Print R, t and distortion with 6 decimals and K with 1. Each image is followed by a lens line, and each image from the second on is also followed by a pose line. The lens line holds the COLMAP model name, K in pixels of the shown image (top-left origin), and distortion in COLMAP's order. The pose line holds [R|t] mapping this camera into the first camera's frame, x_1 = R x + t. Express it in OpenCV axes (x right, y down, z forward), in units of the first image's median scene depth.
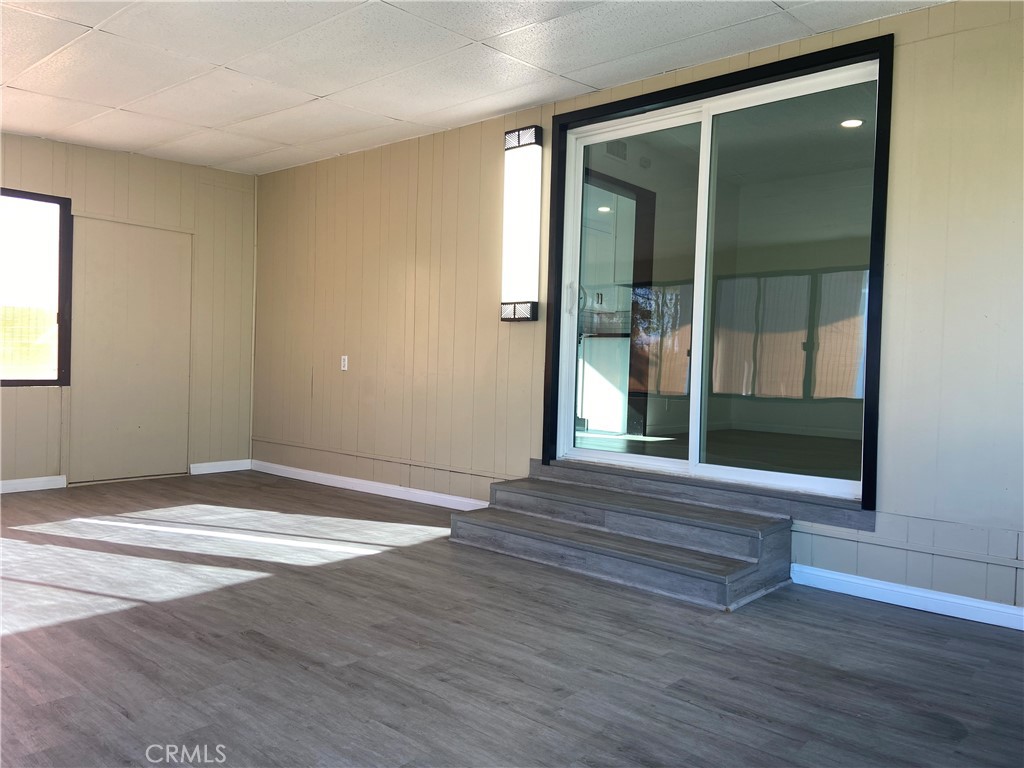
lens RADIAL K [[765.1, 0, 521.9], [0, 765.1, 382.5], [0, 0, 1]] dist [0.036844, -0.003862]
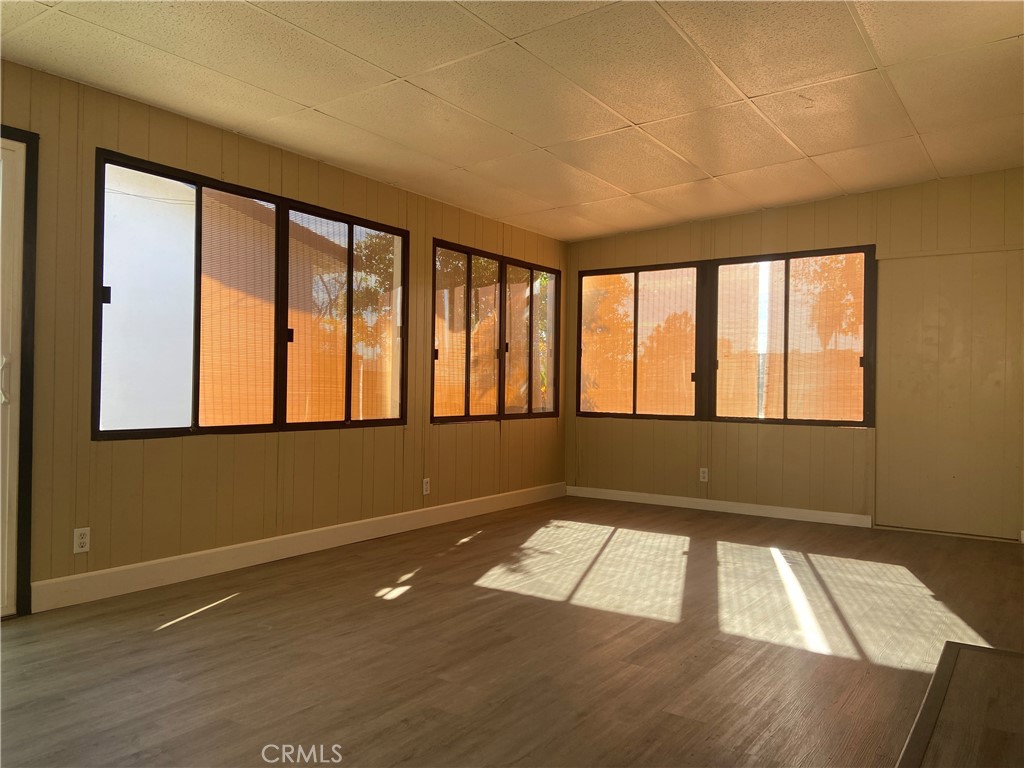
lens RADIAL K [[765.1, 0, 520.7], [0, 765.1, 386.7], [0, 0, 1]] dist [0.036844, -0.003862]
pose [[0.111791, -0.029337, -0.993299, 0.767821], [-0.033610, 0.998881, -0.033285, -0.000338], [0.993163, 0.037105, 0.110680, 0.894109]]
